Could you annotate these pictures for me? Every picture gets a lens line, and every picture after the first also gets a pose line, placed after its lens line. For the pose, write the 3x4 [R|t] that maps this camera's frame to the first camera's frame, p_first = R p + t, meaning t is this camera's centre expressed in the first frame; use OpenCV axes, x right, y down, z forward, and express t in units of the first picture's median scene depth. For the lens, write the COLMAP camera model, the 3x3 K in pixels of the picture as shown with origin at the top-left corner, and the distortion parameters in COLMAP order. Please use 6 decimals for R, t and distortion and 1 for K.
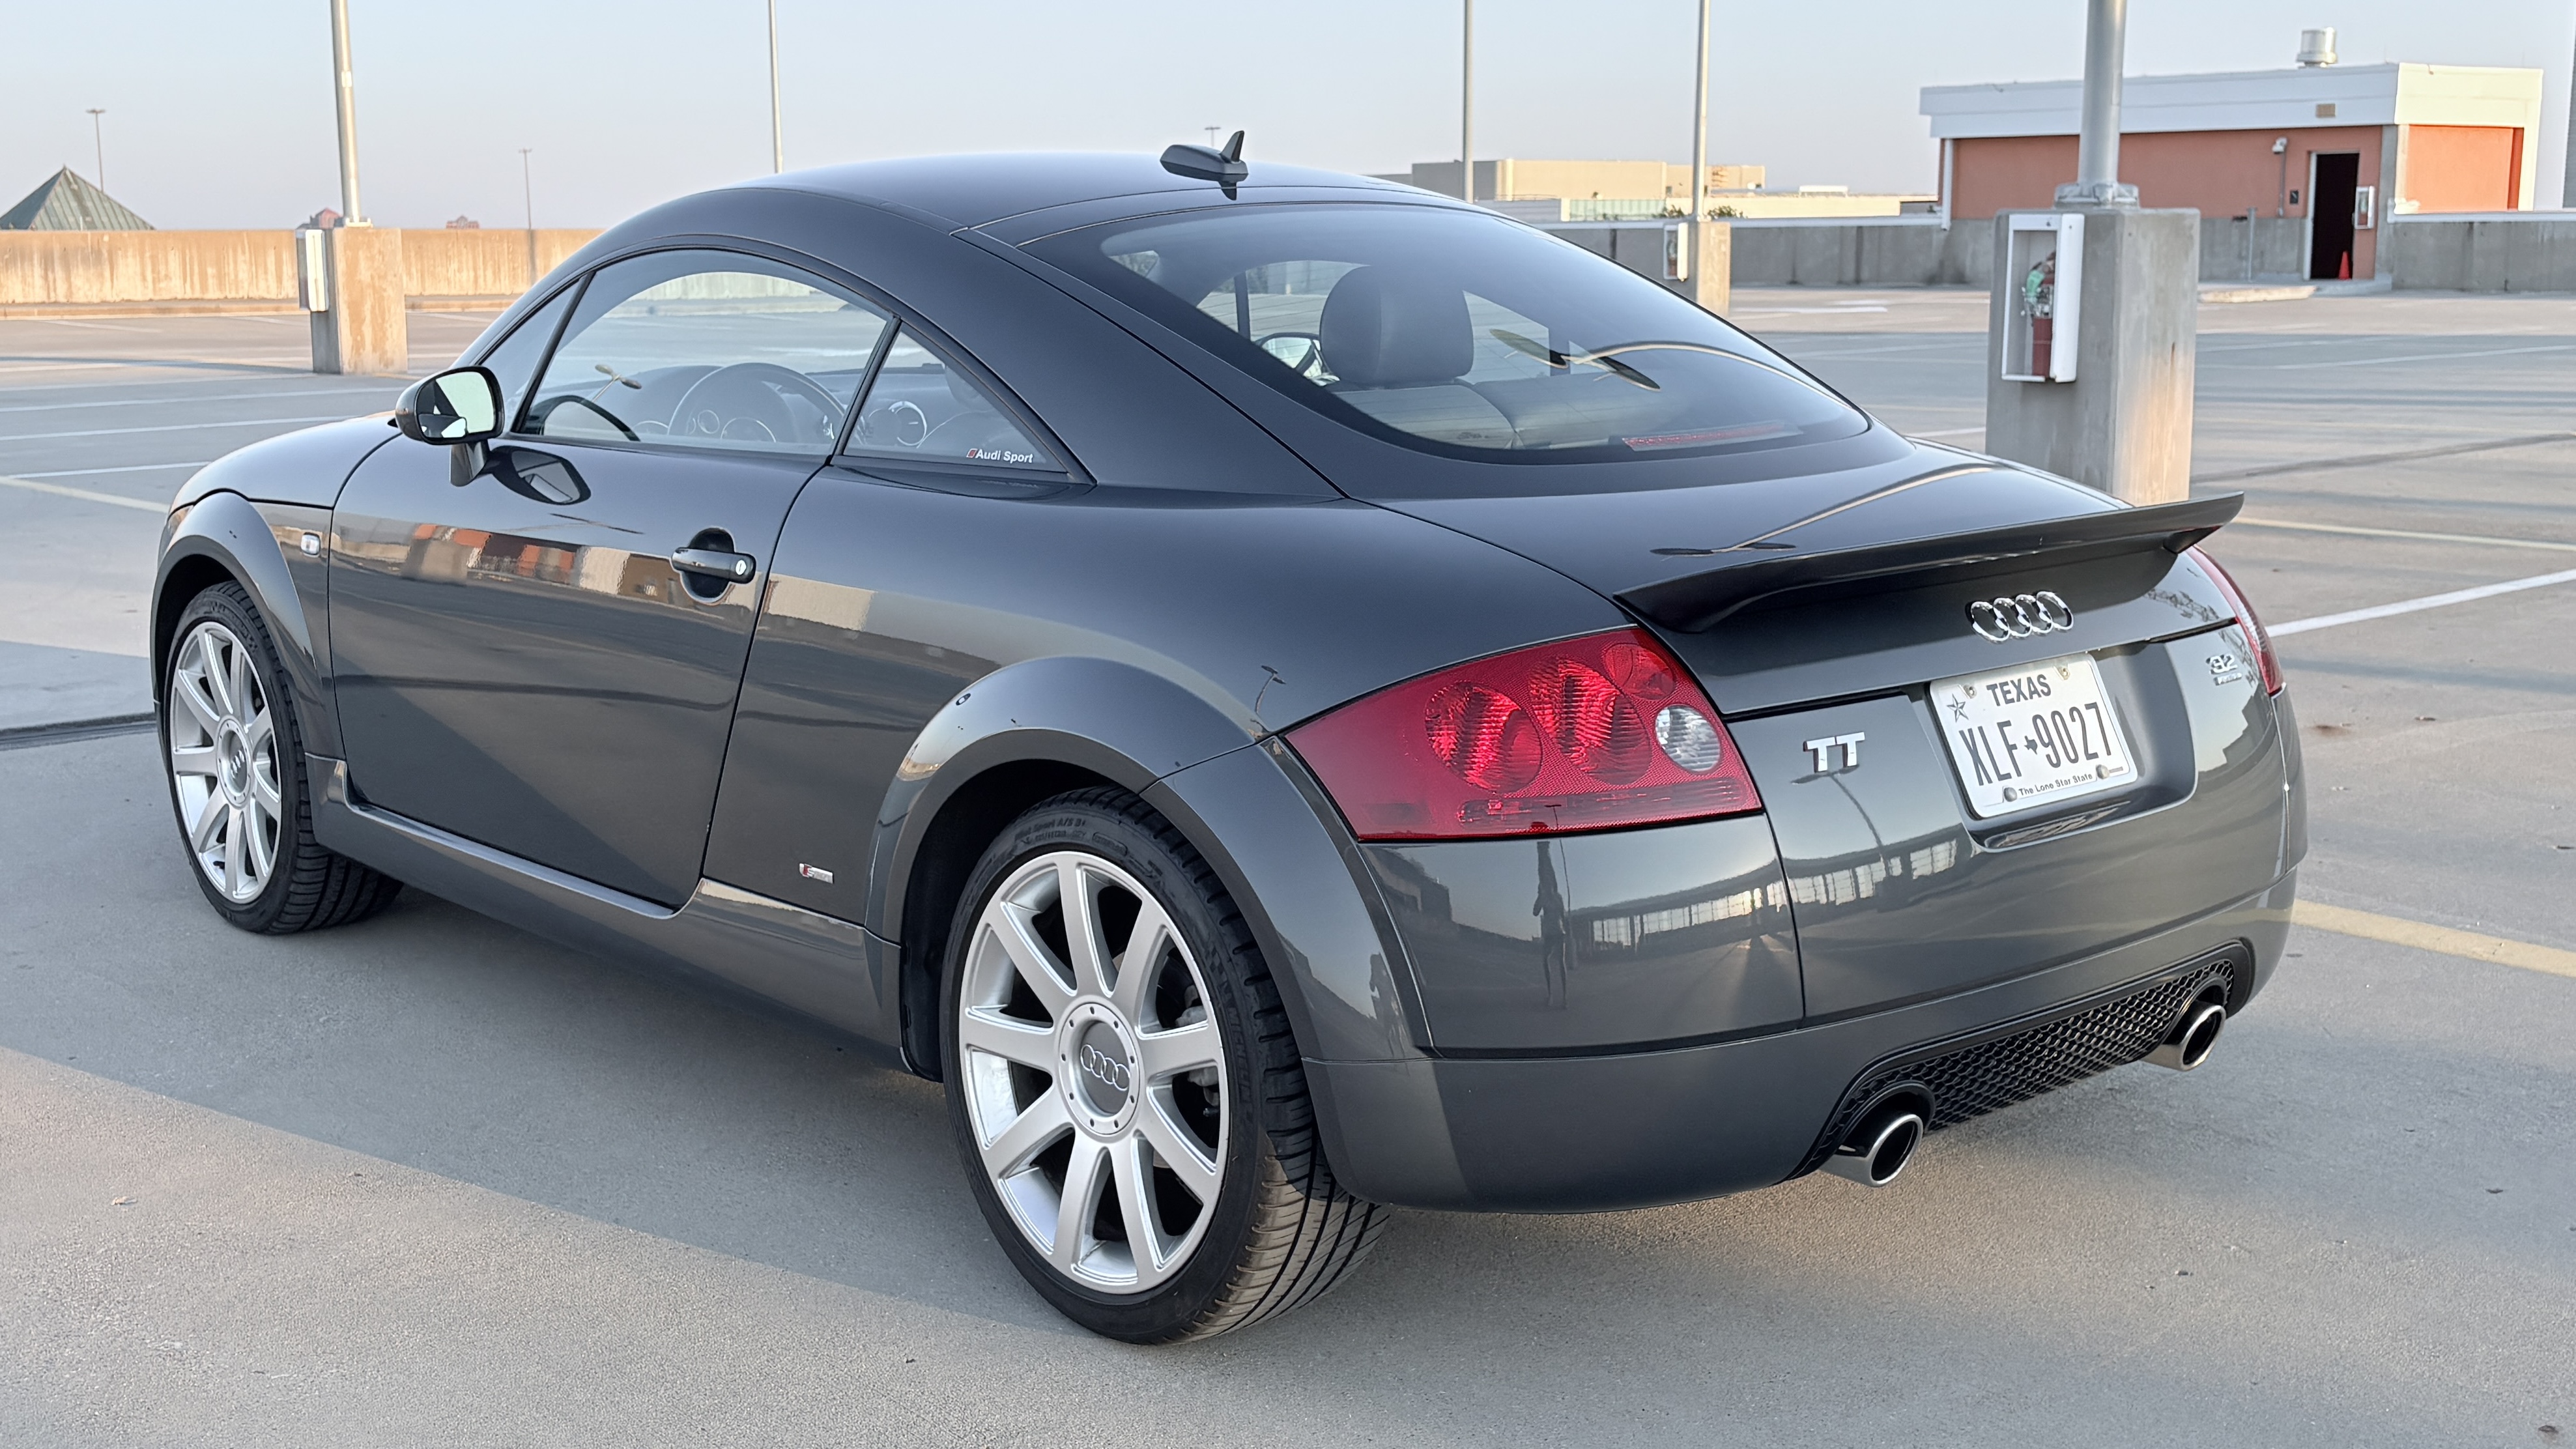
lens RADIAL K [[2880.6, 0, 1295.4], [0, 2880.6, 566.3], [0, 0, 1]] dist [-0.072841, 0.026317]
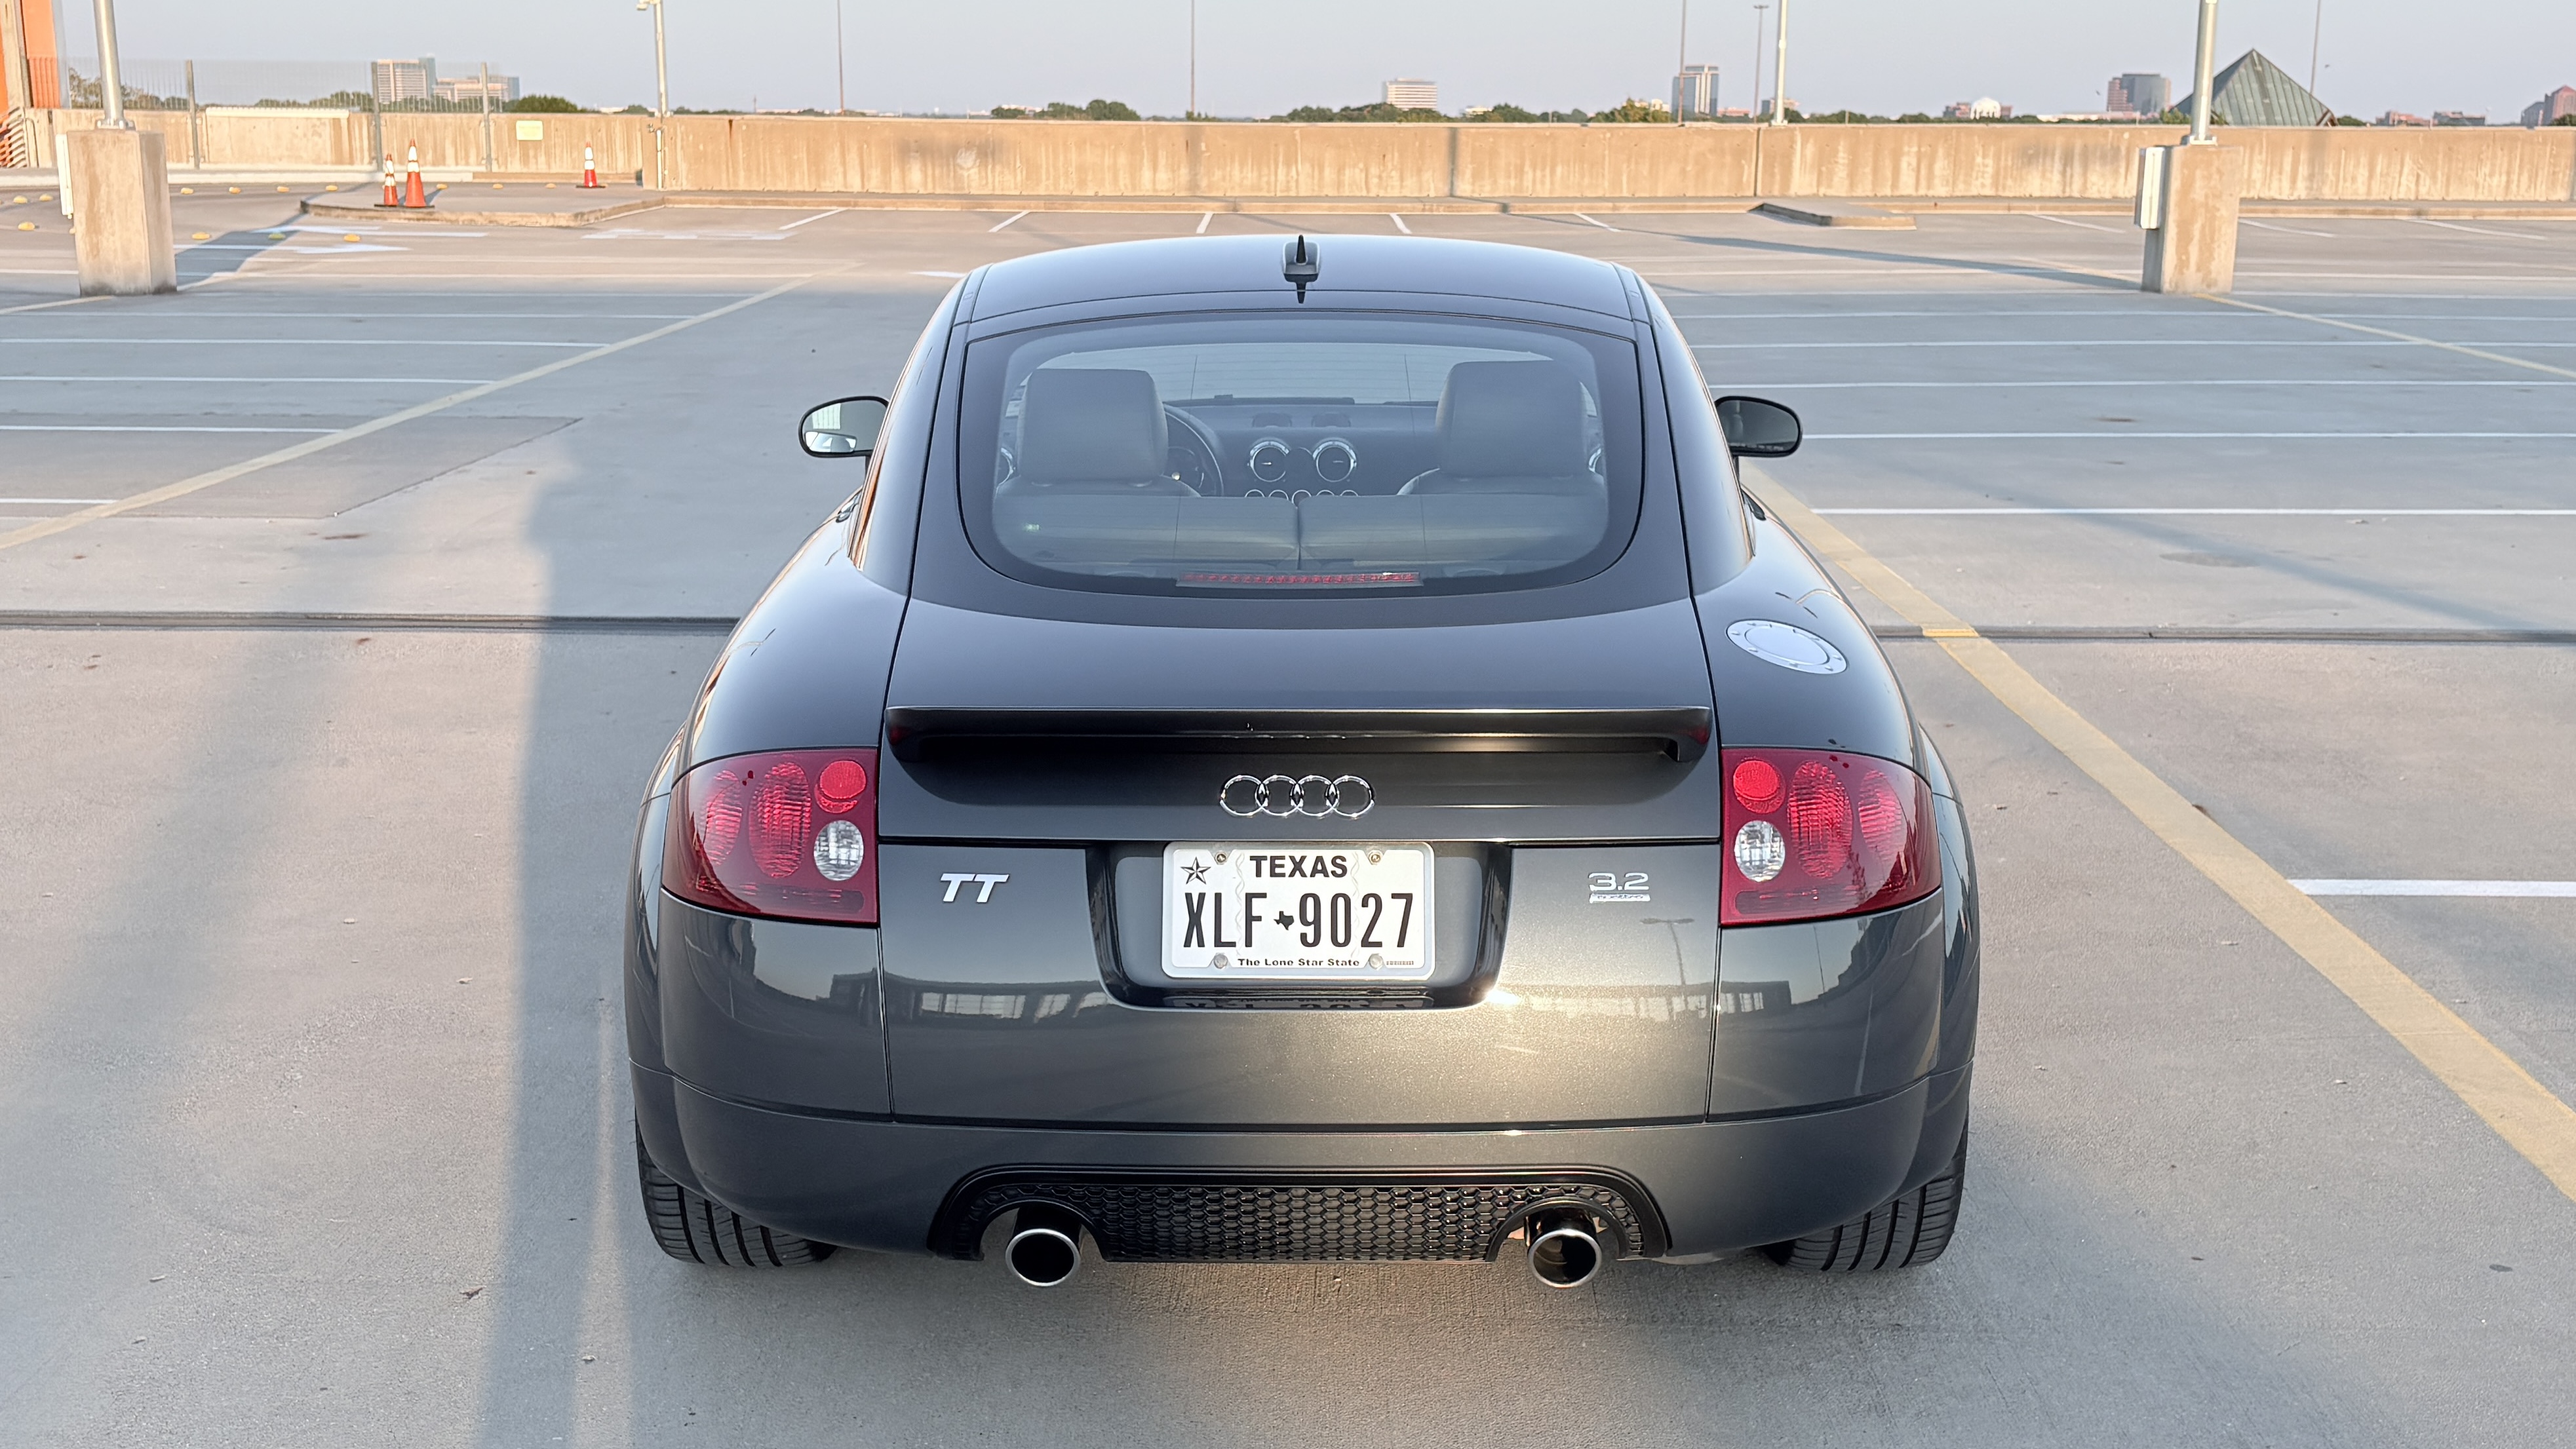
lens RADIAL K [[2795.3, 0, 1288.0], [0, 2795.3, 724.5], [0, 0, 1]] dist [0.073905, -0.180603]
pose [[0.734971, 0.151438, -0.660972, 0.250316], [-0.085668, 0.987670, 0.131030, -0.038173], [0.672665, -0.039679, 0.738883, 0.072068]]
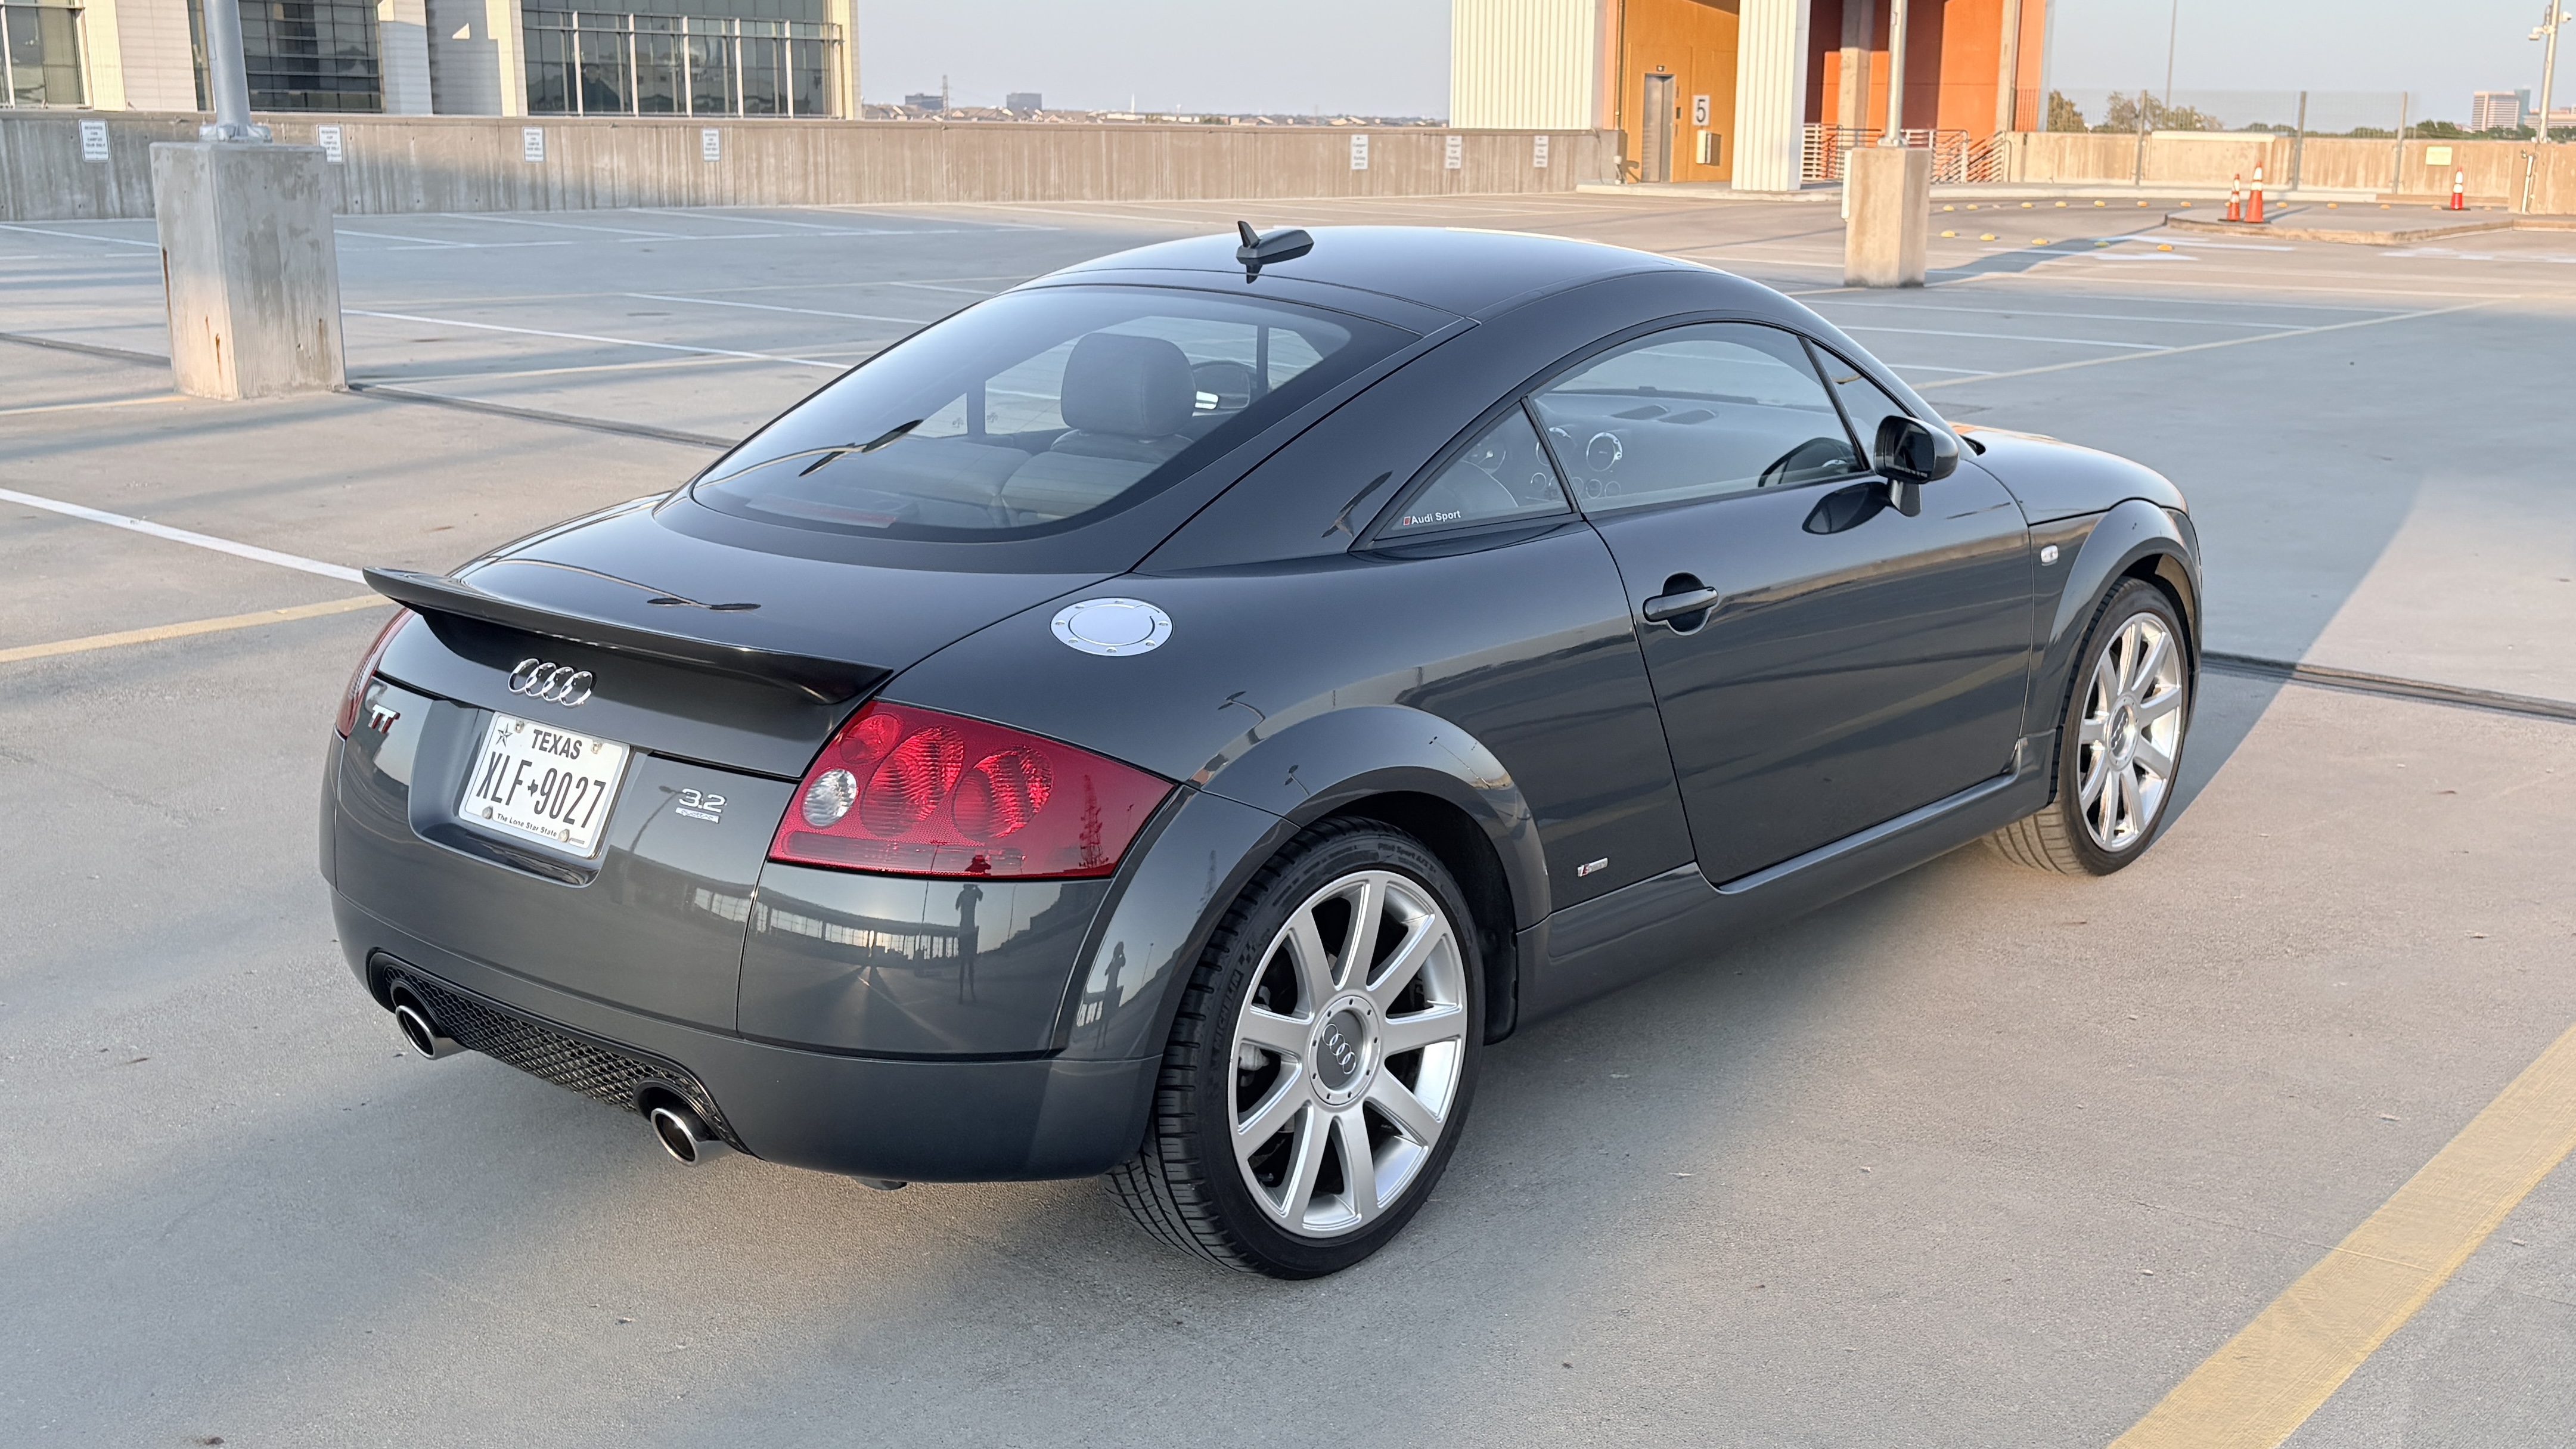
lens RADIAL K [[2555.3, 0, 1354.1], [0, 2555.3, 638.1], [0, 0, 1]] dist [0.014012, -0.013727]
pose [[0.166024, 0.201661, -0.965282, 0.365679], [-0.127605, 0.975030, 0.181750, -0.064871], [0.977831, 0.093000, 0.187611, 0.310350]]
